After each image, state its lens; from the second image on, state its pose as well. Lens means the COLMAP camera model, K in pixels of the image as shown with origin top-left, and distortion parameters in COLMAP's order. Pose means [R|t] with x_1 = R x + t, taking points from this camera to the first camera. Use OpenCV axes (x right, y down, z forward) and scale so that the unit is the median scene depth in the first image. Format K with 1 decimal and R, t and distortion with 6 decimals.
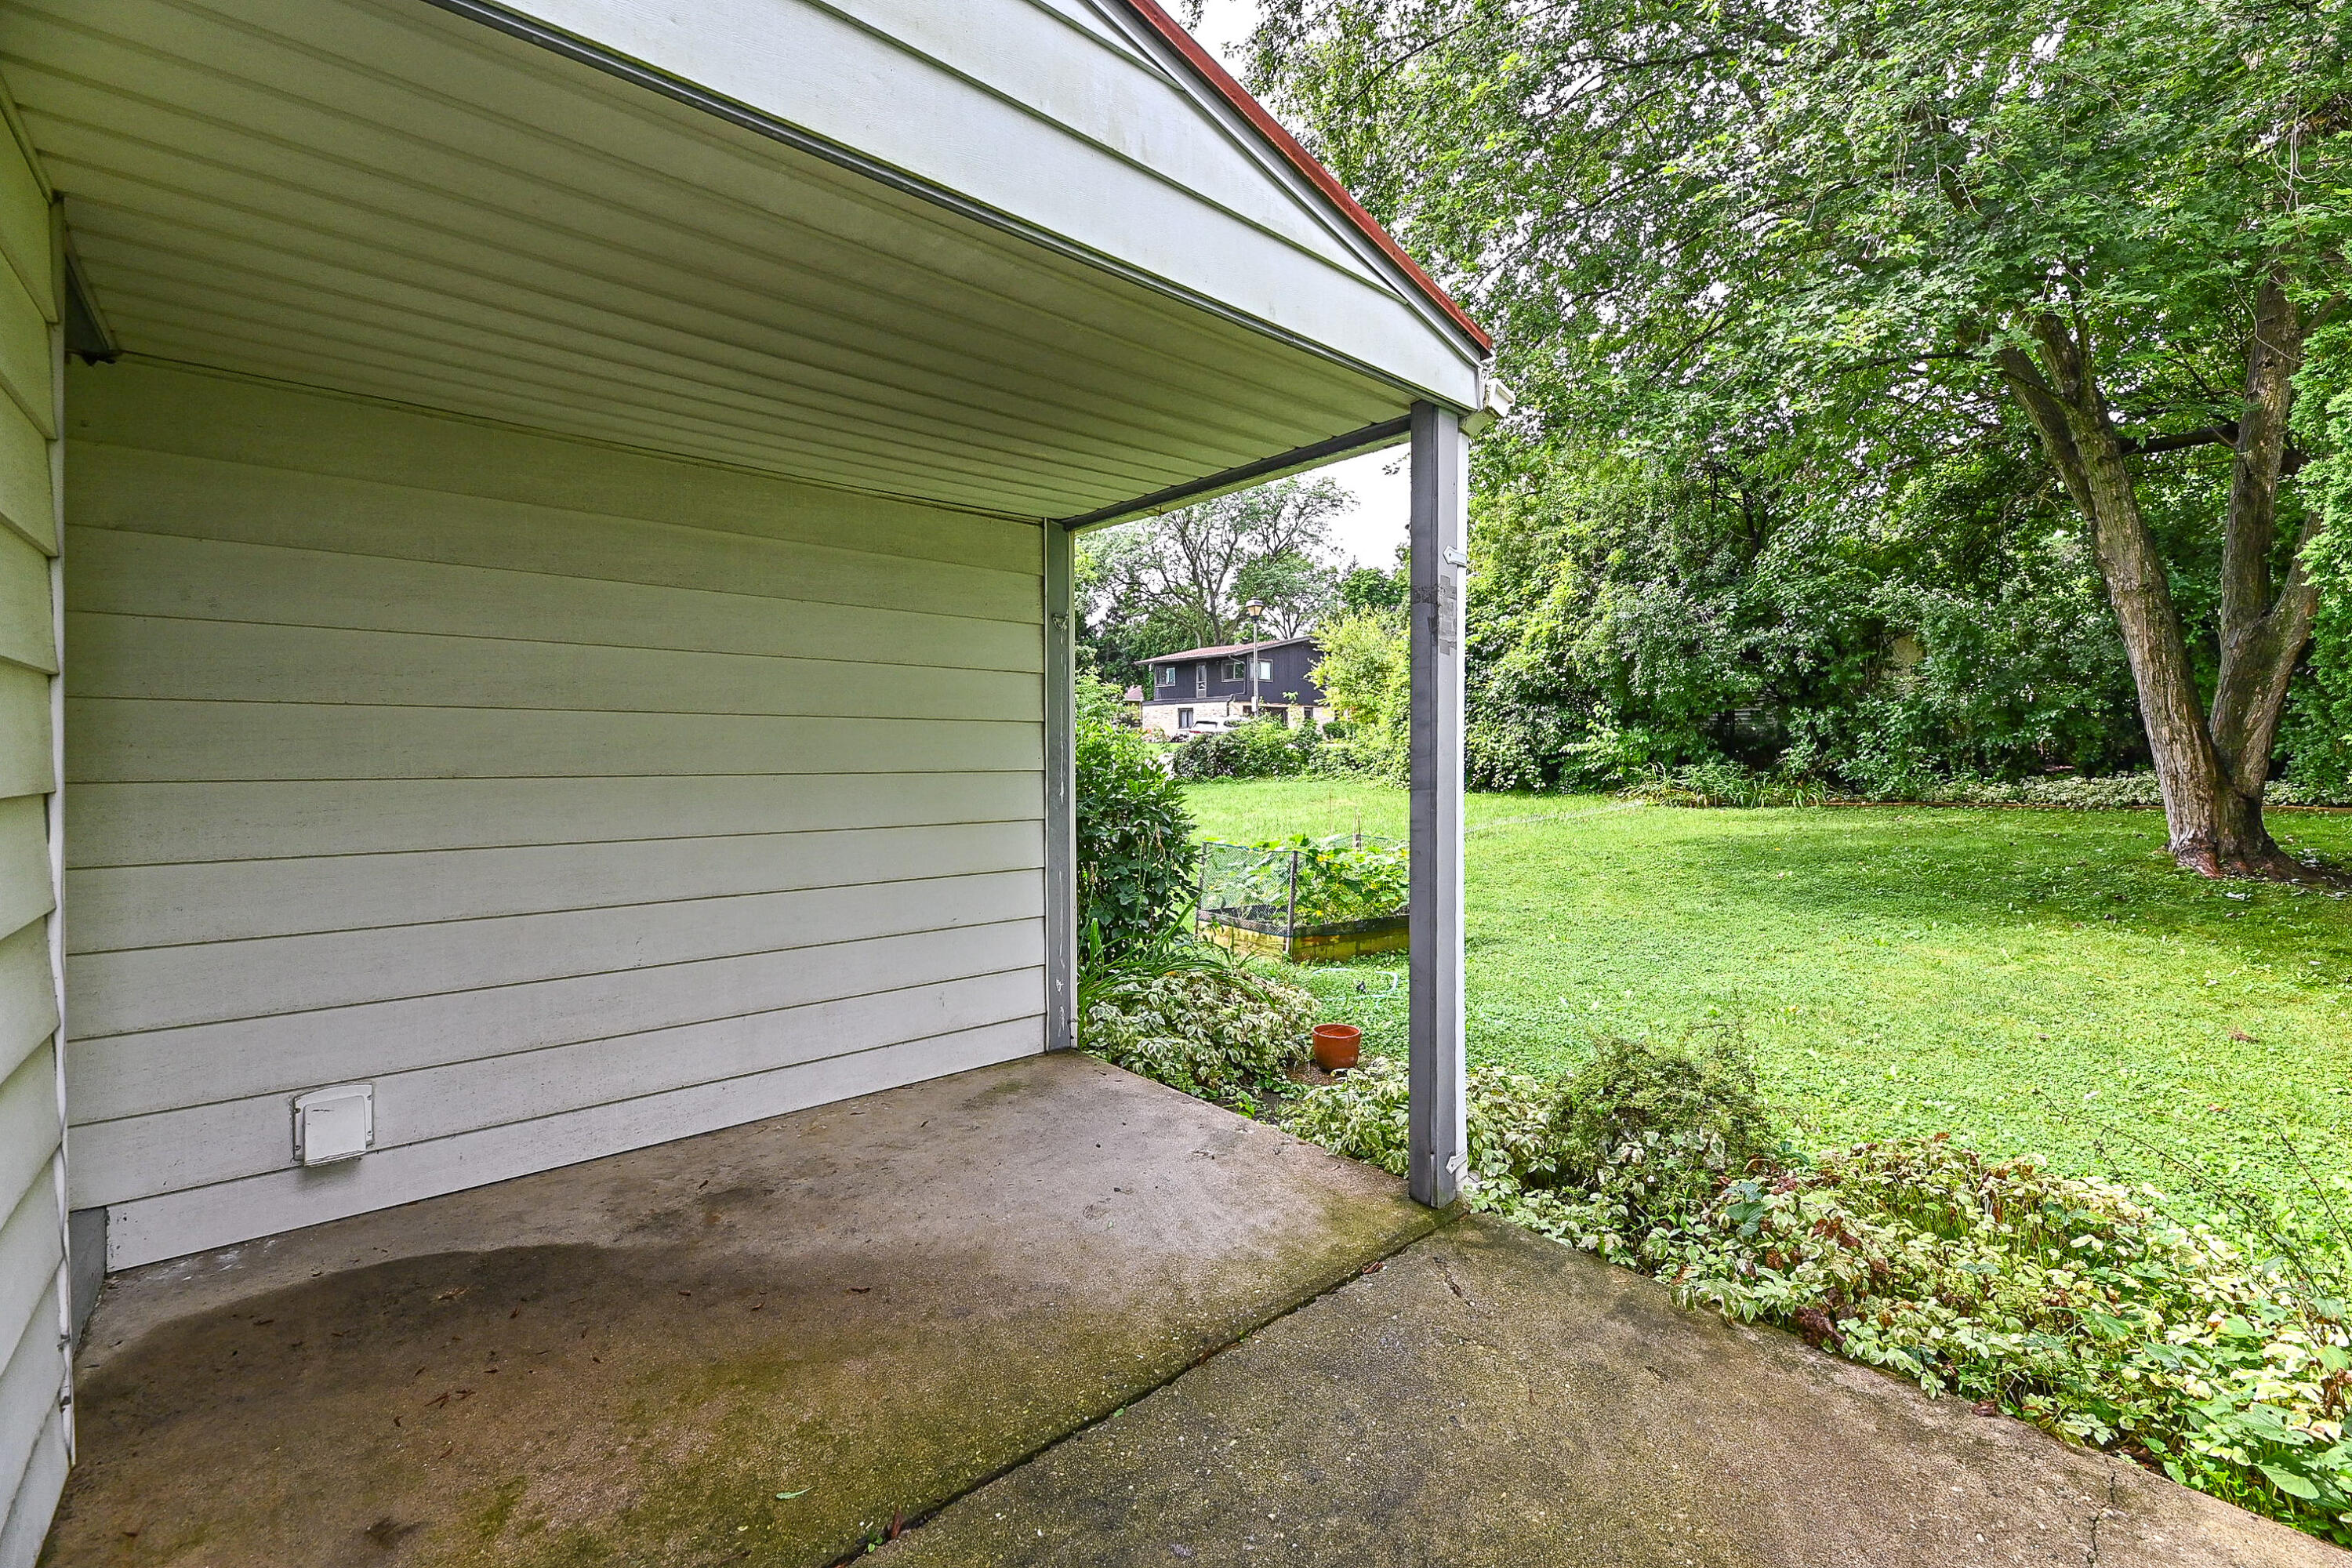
lens RADIAL K [[958.0, 0, 1173.0], [0, 958.0, 772.1], [0, 0, 1]] dist [0.006137, -0.003925]
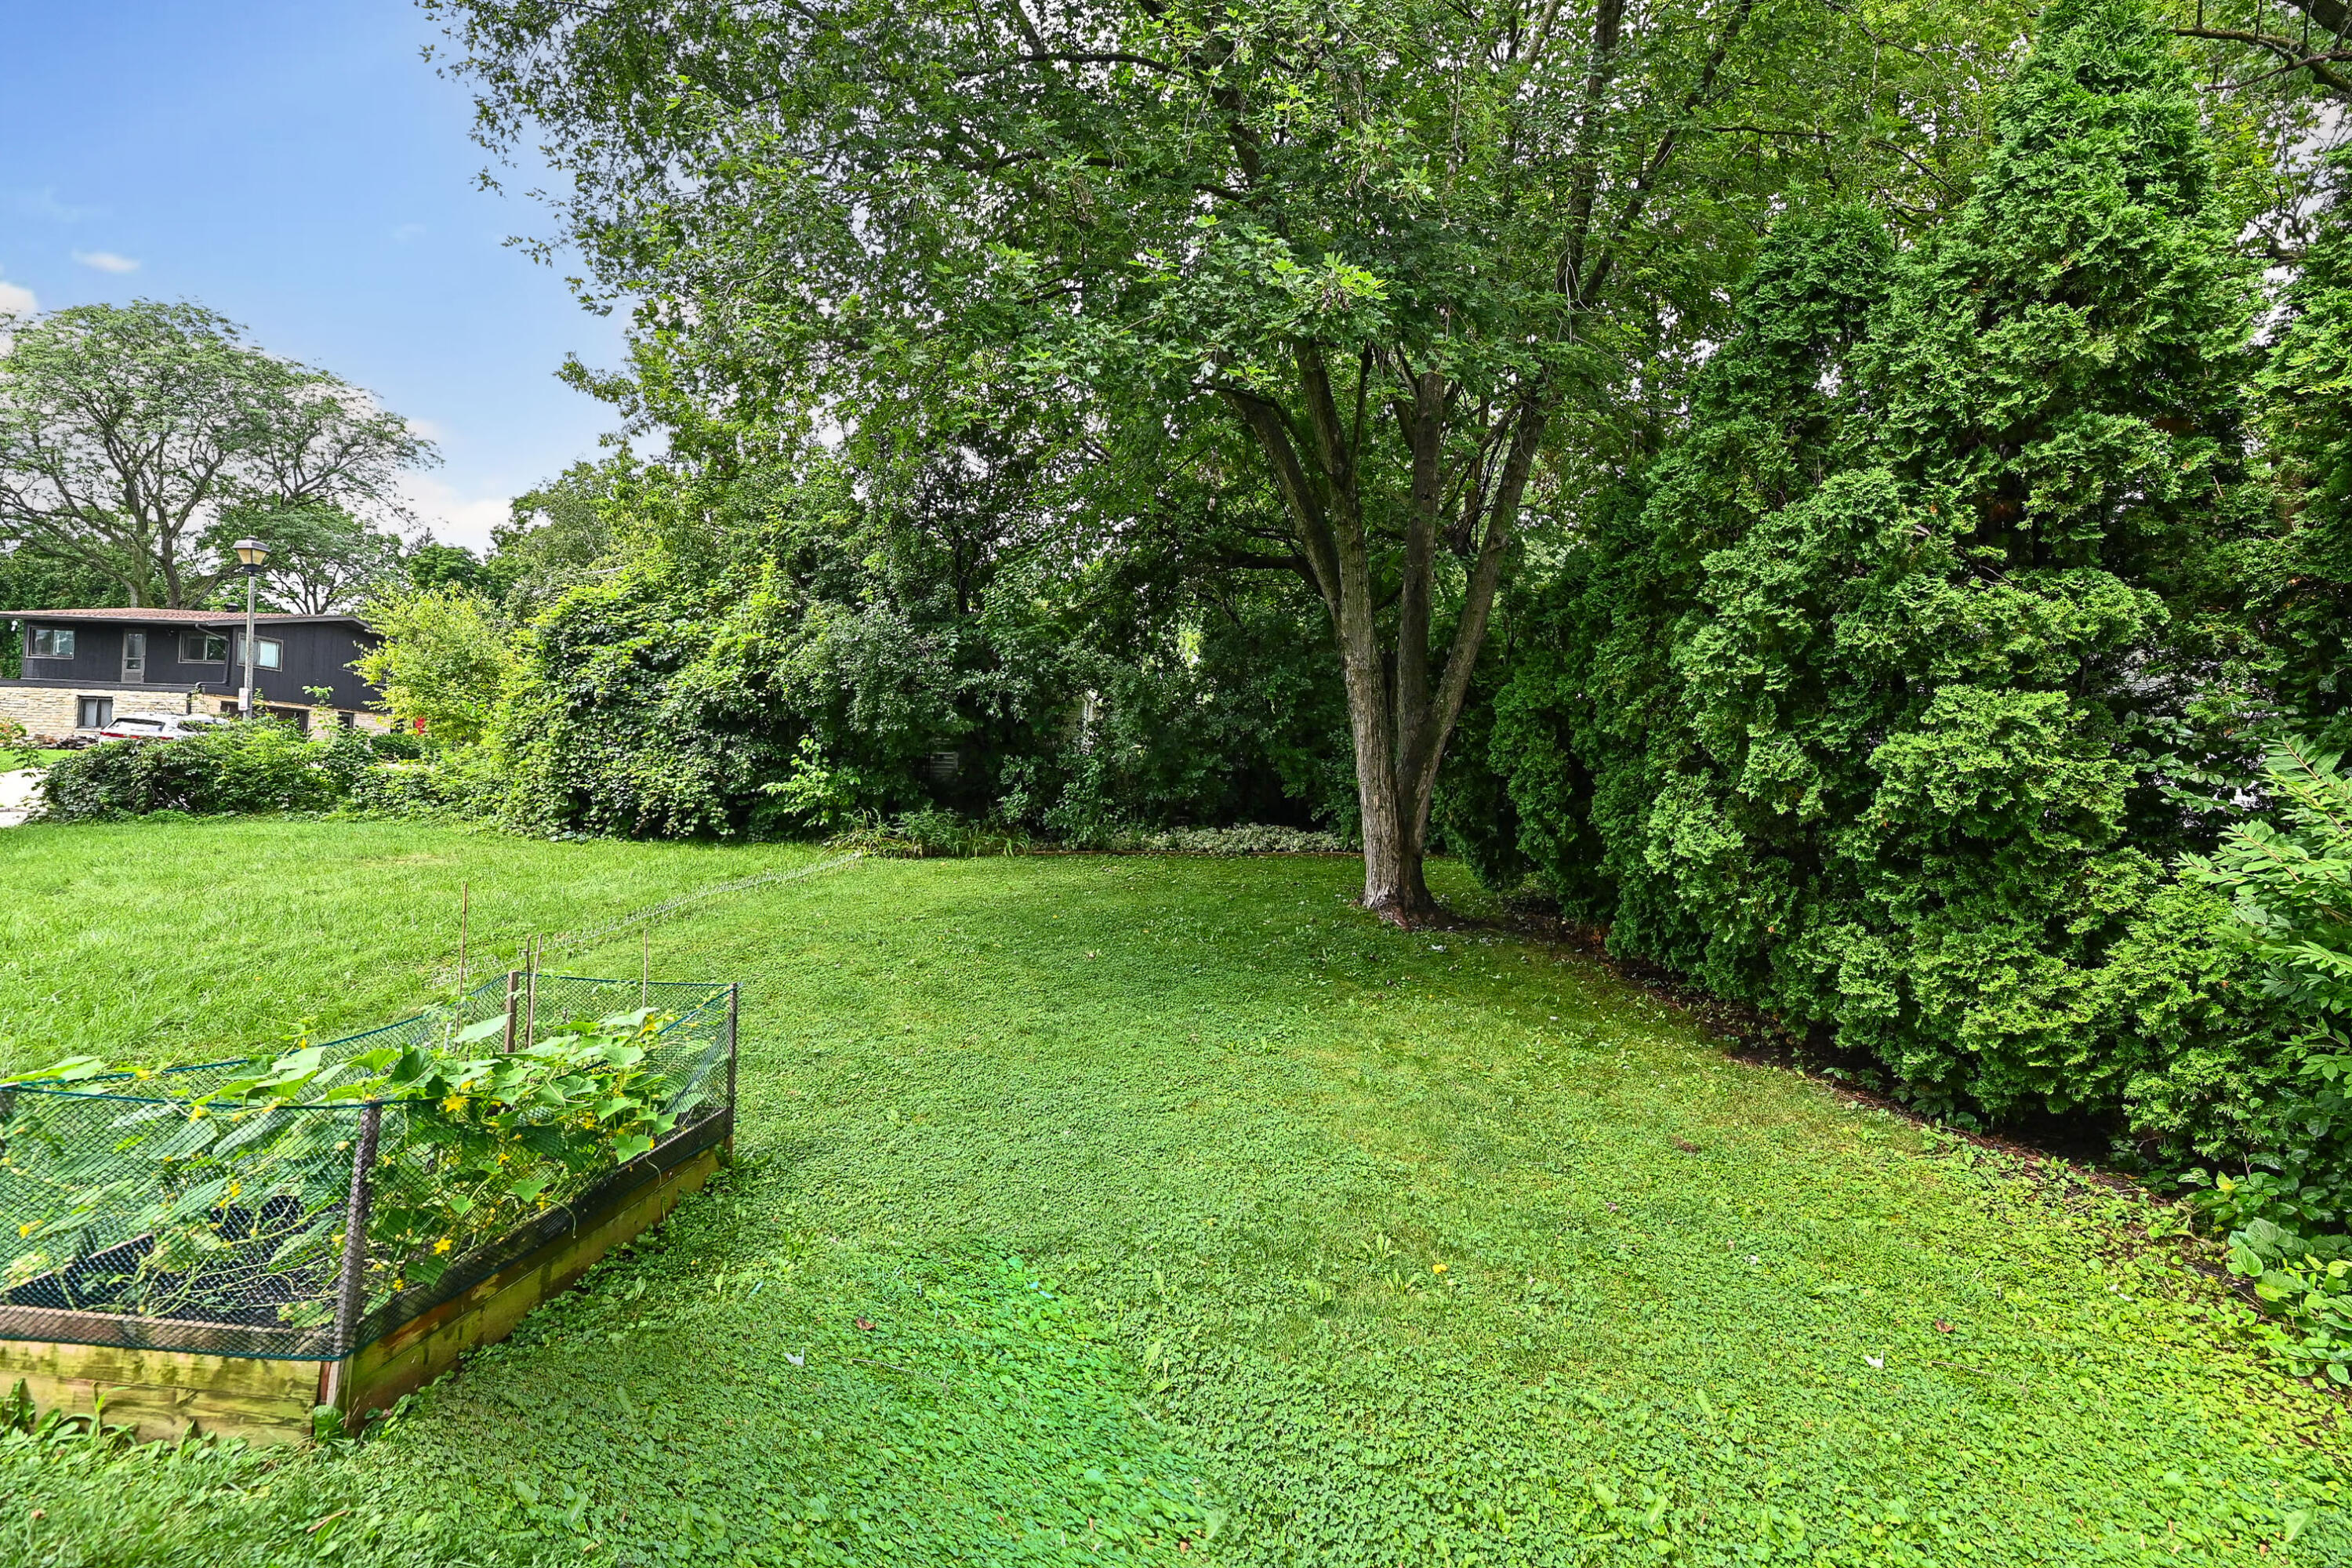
lens RADIAL K [[958.0, 0, 1173.0], [0, 958.0, 772.1], [0, 0, 1]] dist [0.006137, -0.003925]
pose [[0.655283, 0.040548, 0.754294, 0.015073], [-0.015941, 0.999078, -0.039859, -0.009904], [-0.755215, 0.014094, 0.655326, 0.170482]]
